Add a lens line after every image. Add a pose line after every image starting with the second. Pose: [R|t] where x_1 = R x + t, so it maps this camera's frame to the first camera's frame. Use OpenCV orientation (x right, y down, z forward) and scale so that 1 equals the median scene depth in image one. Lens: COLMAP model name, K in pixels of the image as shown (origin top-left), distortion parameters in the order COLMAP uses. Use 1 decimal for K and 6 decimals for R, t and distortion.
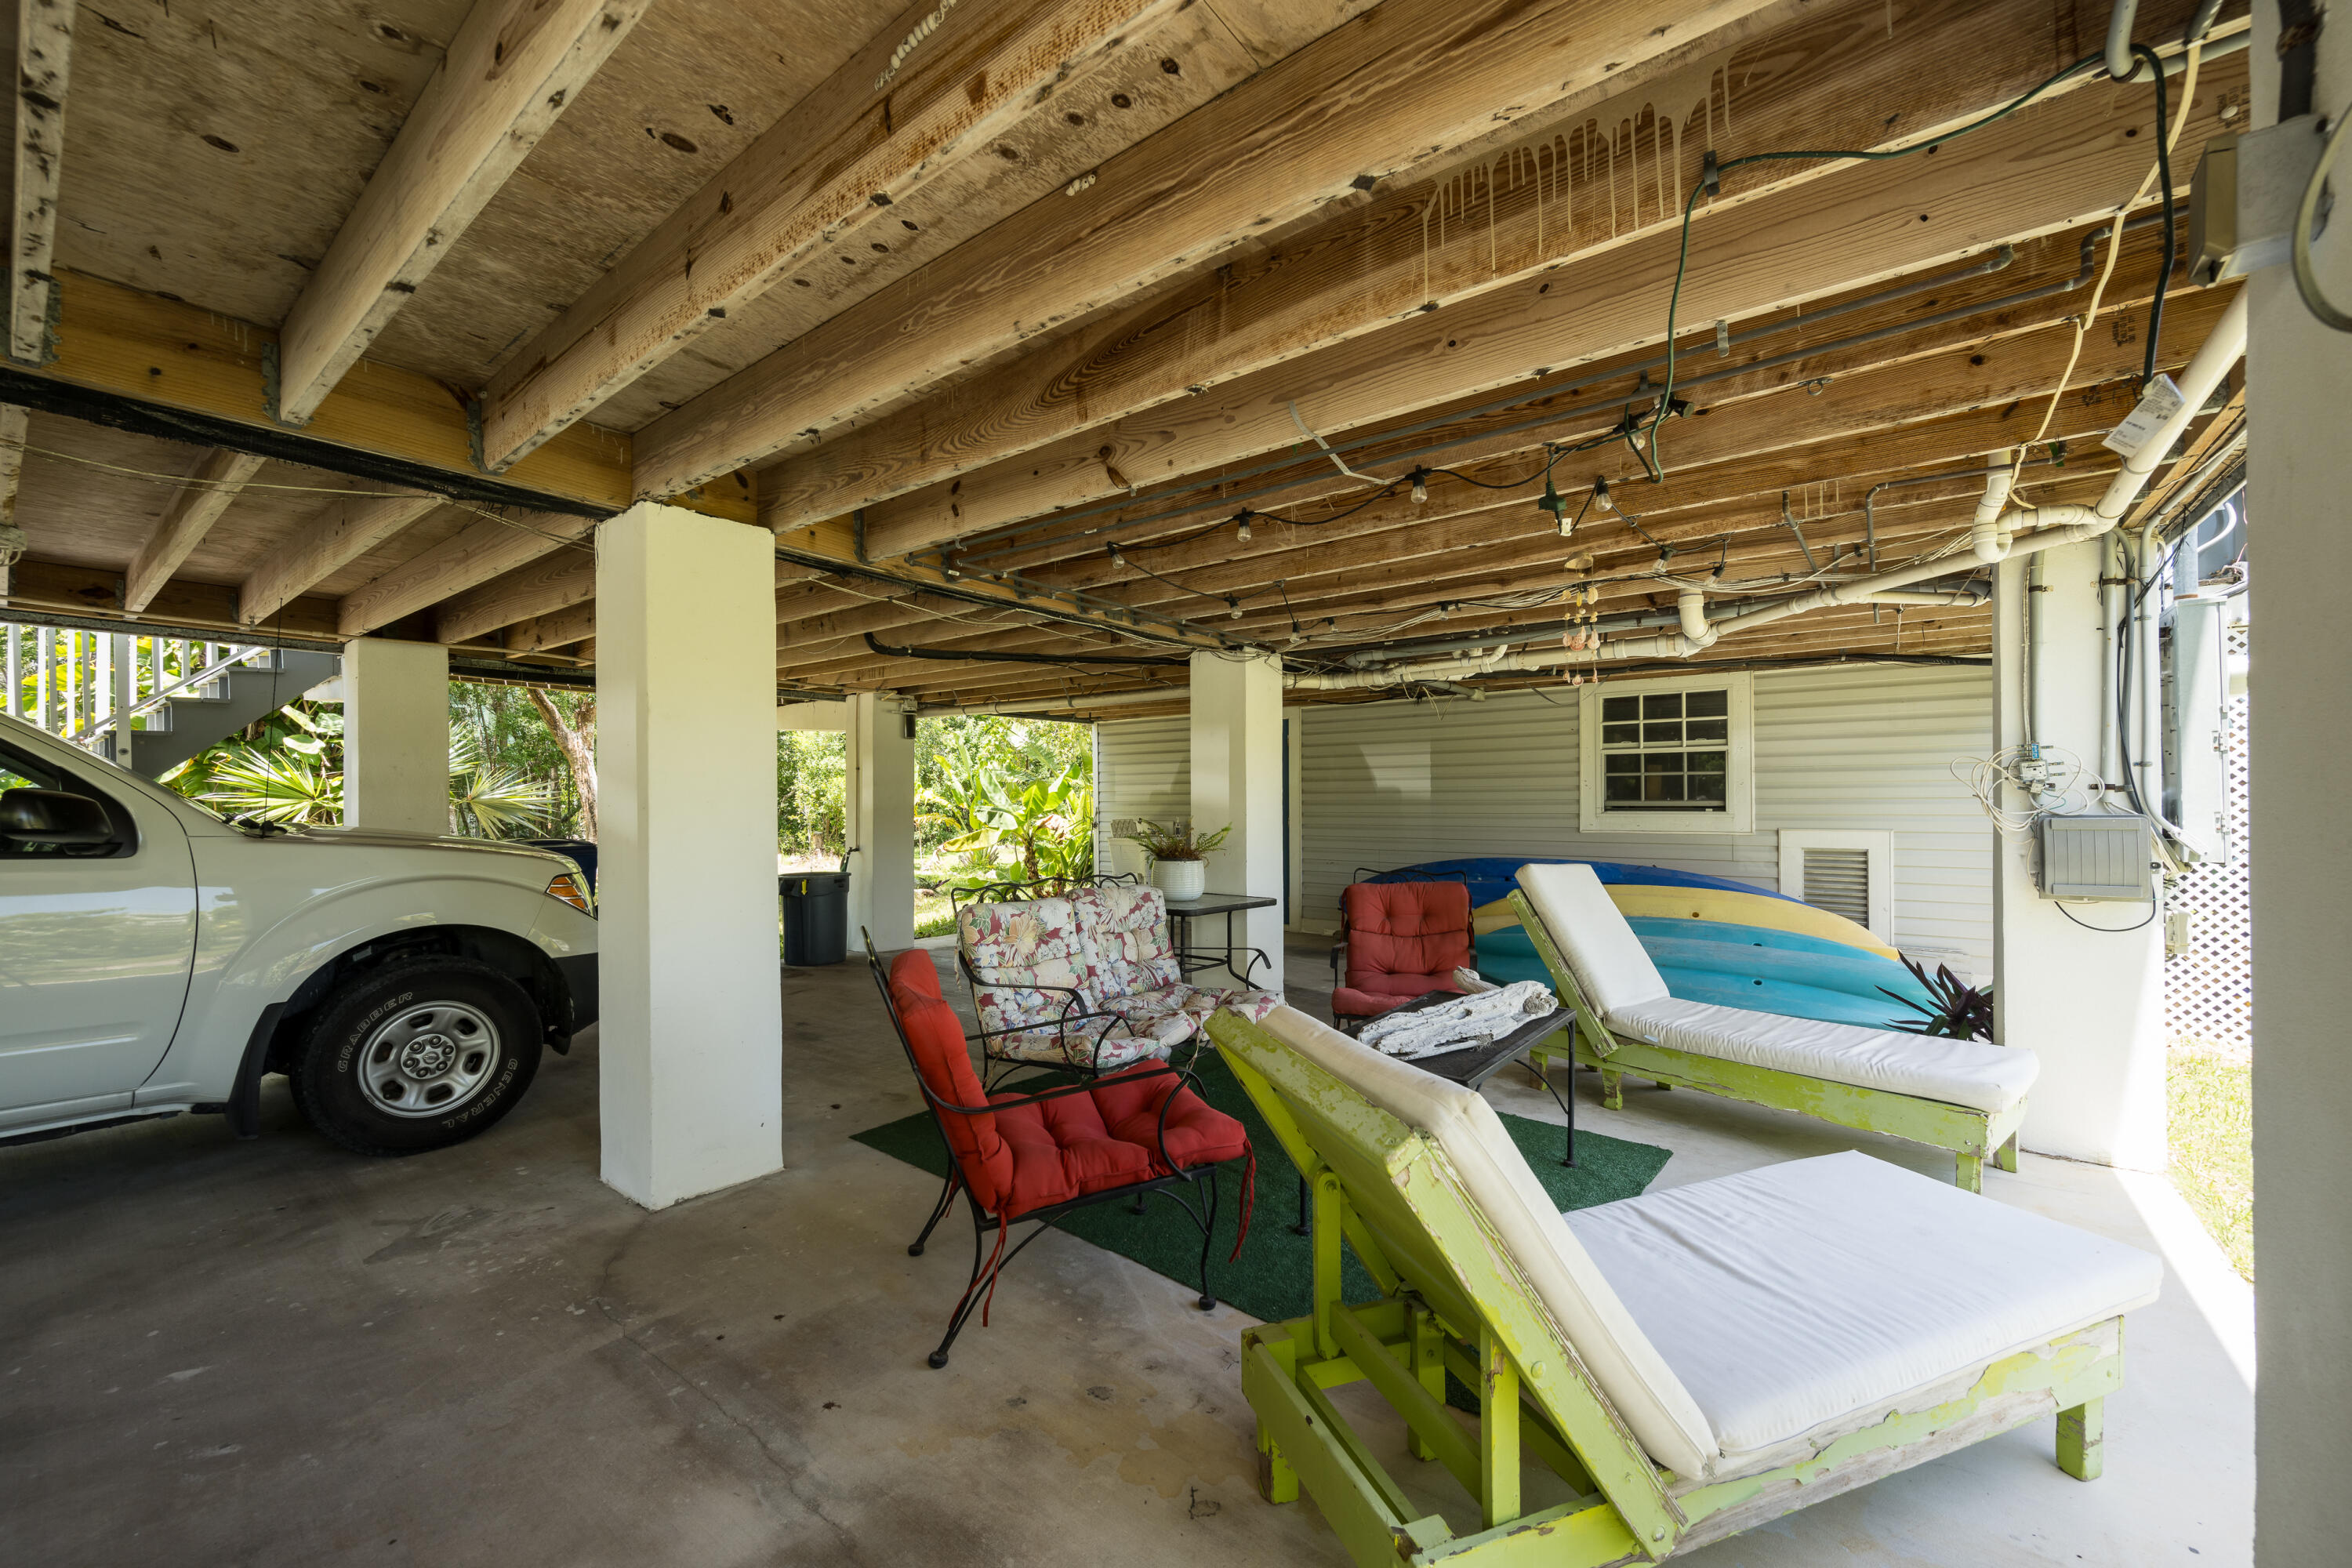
lens RADIAL K [[939.3, 0, 1173.3], [0, 939.3, 794.7], [0, 0, 1]] dist [0.002969, 0.000032]
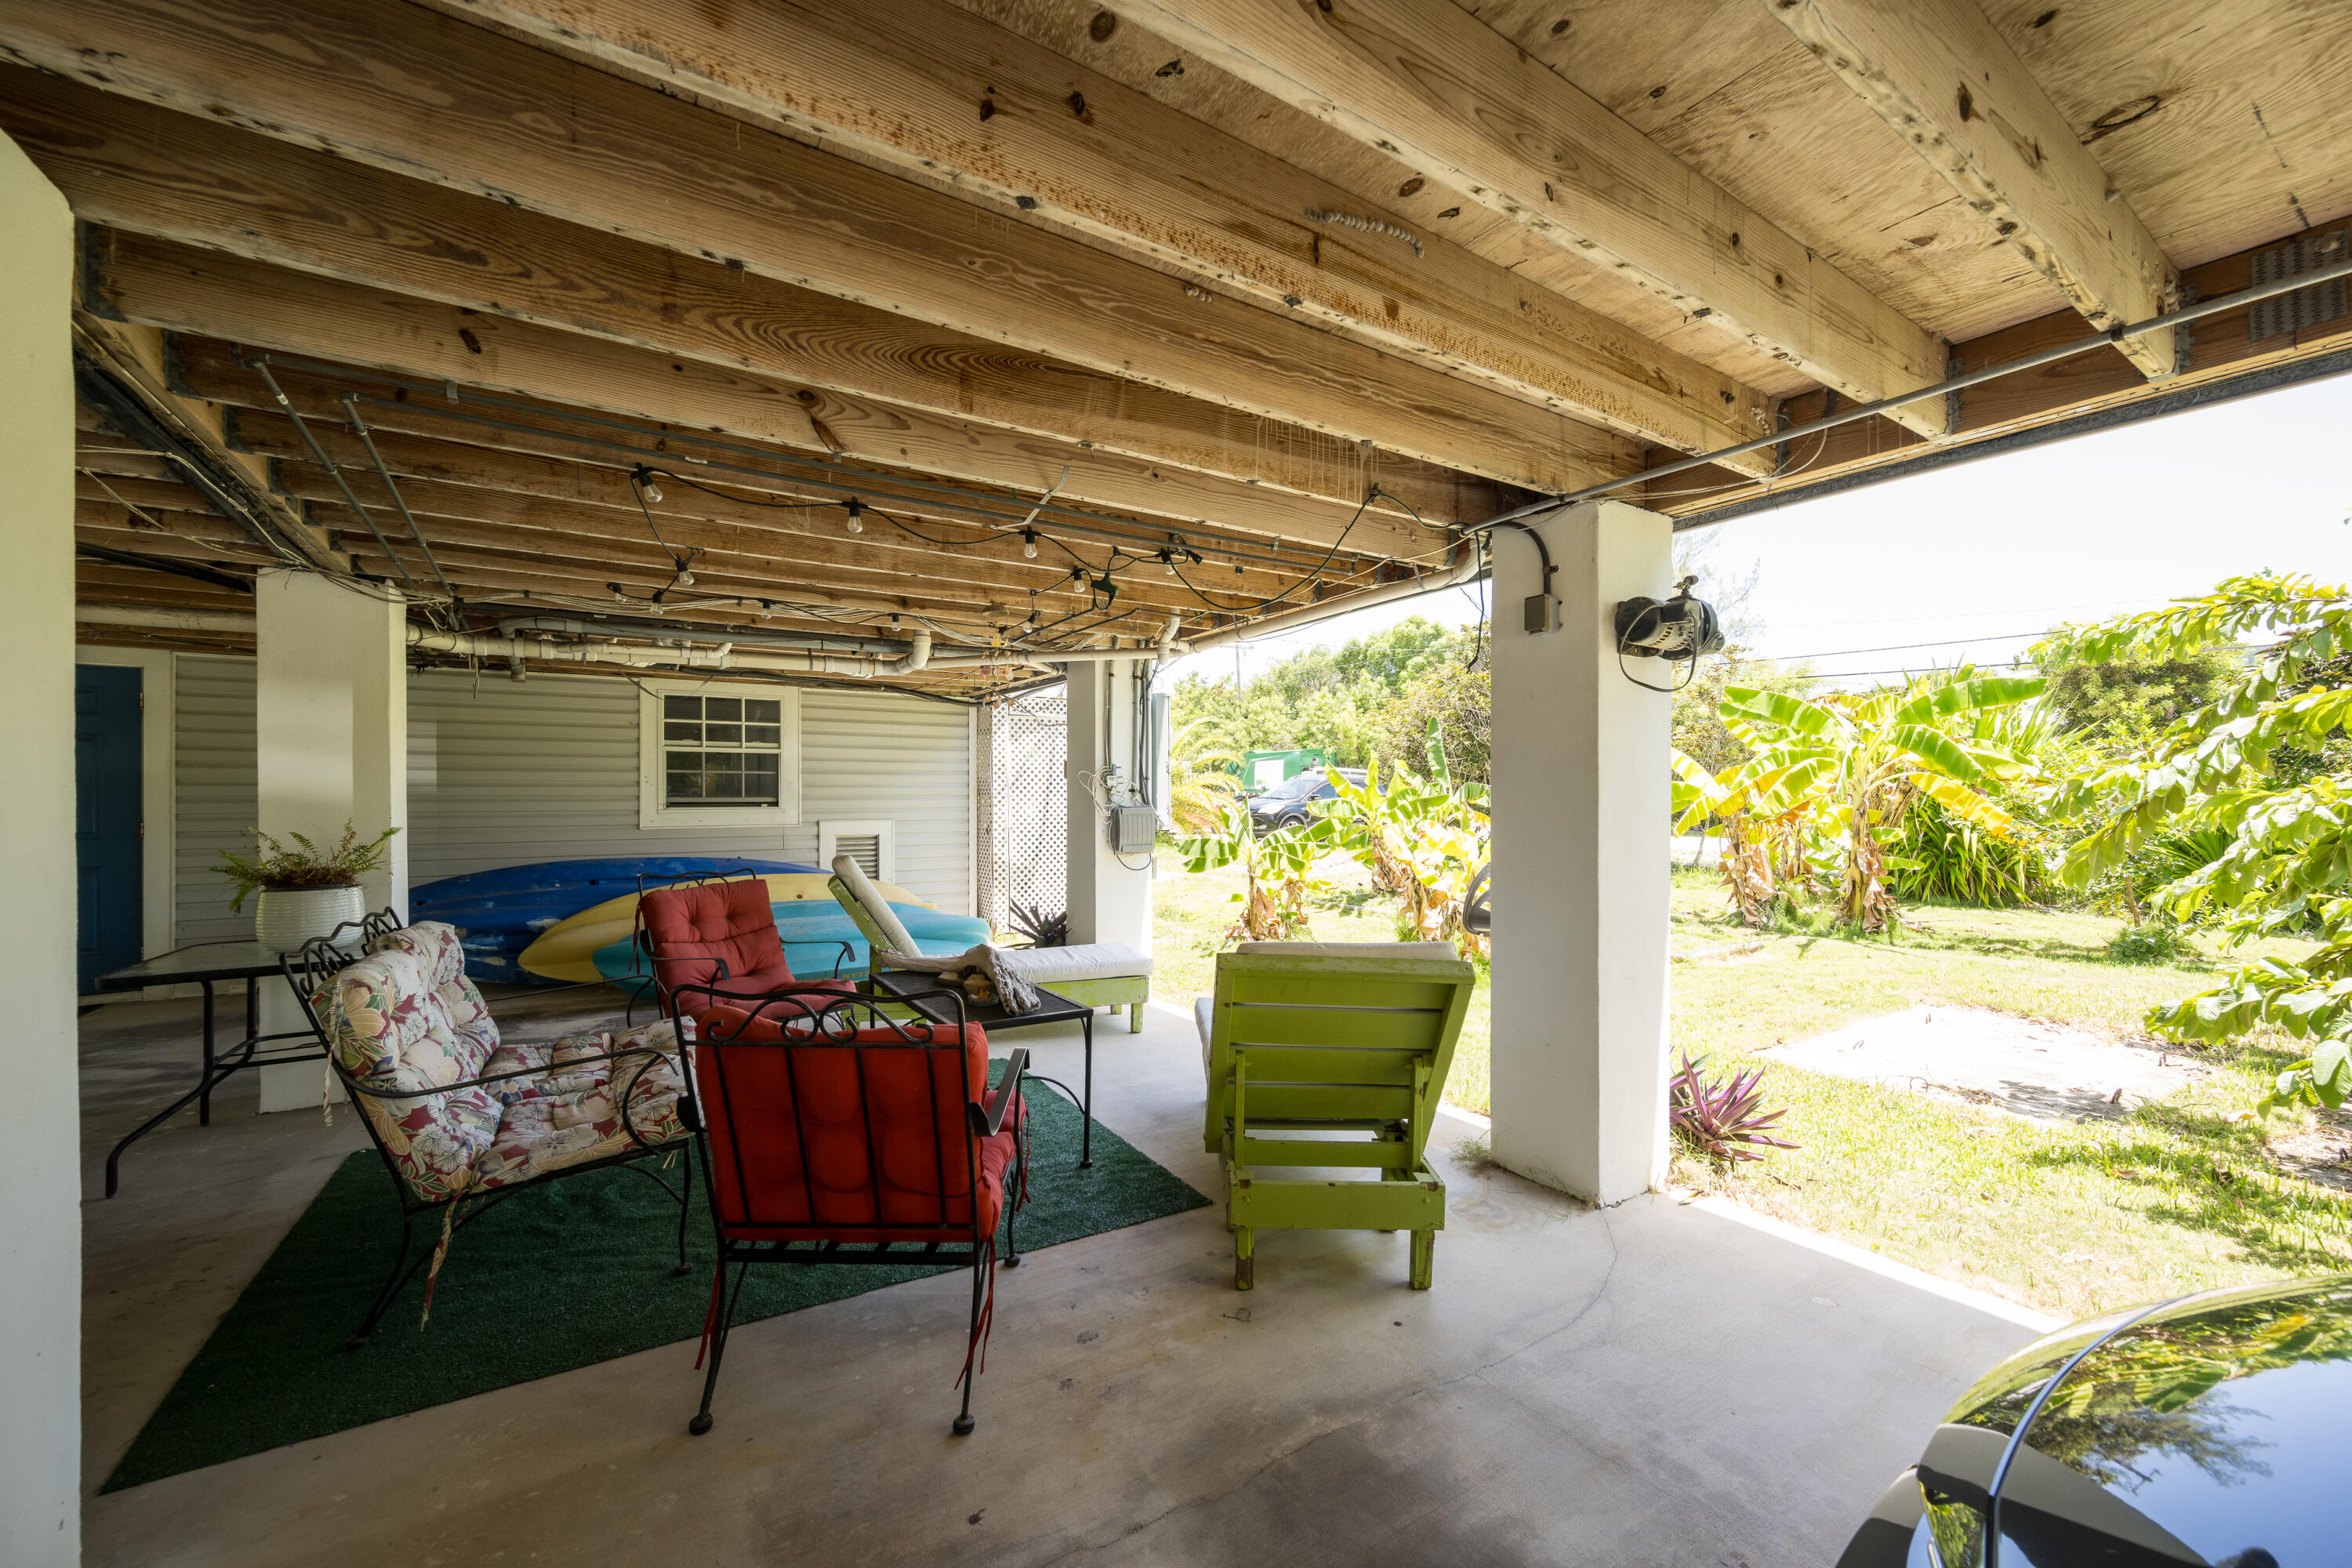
lens RADIAL K [[939.3, 0, 1176.2], [0, 939.3, 793.1], [0, 0, 1]] dist [0.002969, 0.000032]
pose [[0.313674, 0.003835, 0.949523, -0.396155], [-0.007925, 0.999968, -0.001421, -0.000800], [-0.949498, -0.007079, 0.313695, 0.202066]]
